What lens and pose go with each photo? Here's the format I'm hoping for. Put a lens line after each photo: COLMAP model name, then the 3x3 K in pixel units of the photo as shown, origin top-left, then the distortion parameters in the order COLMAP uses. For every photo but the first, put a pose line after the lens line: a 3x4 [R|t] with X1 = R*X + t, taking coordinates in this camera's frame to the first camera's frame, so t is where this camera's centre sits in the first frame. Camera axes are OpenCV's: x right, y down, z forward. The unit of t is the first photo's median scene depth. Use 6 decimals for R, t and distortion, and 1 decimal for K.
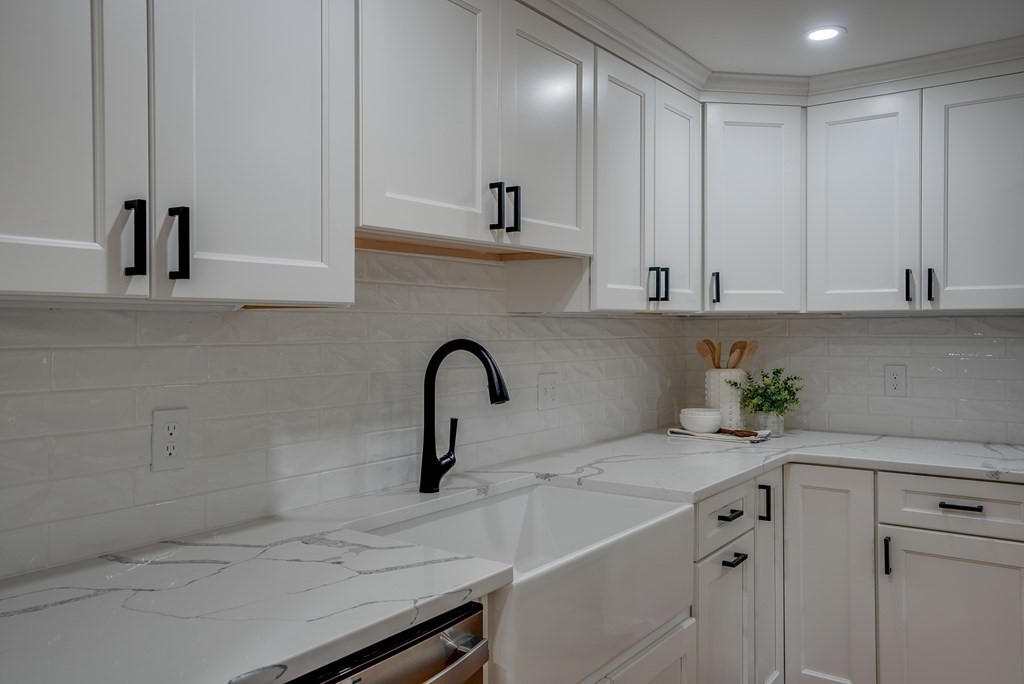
lens RADIAL K [[816.9, 0, 529.8], [0, 816.9, 324.3], [0, 0, 1]] dist [0.023638, 0.018840]
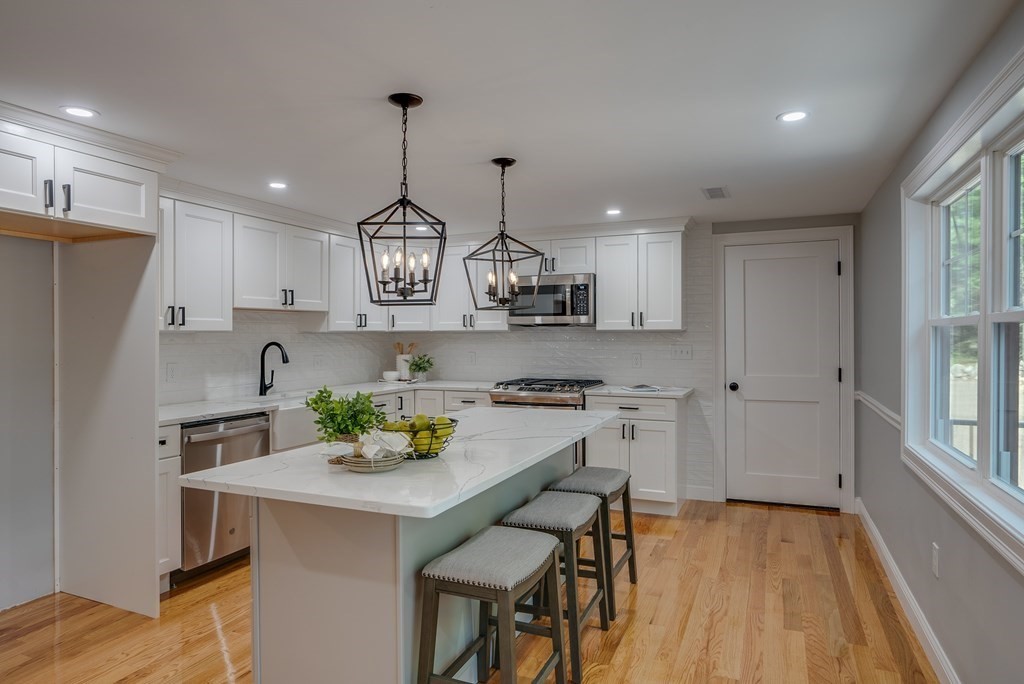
lens RADIAL K [[589.6, 0, 509.1], [0, 589.6, 343.0], [0, 0, 1]] dist [-0.030583, -0.000231]
pose [[0.979226, -0.002952, 0.202752, 0.246442], [-0.000299, 0.999872, 0.016004, -0.008751], [-0.202773, -0.015733, 0.979099, -0.947618]]
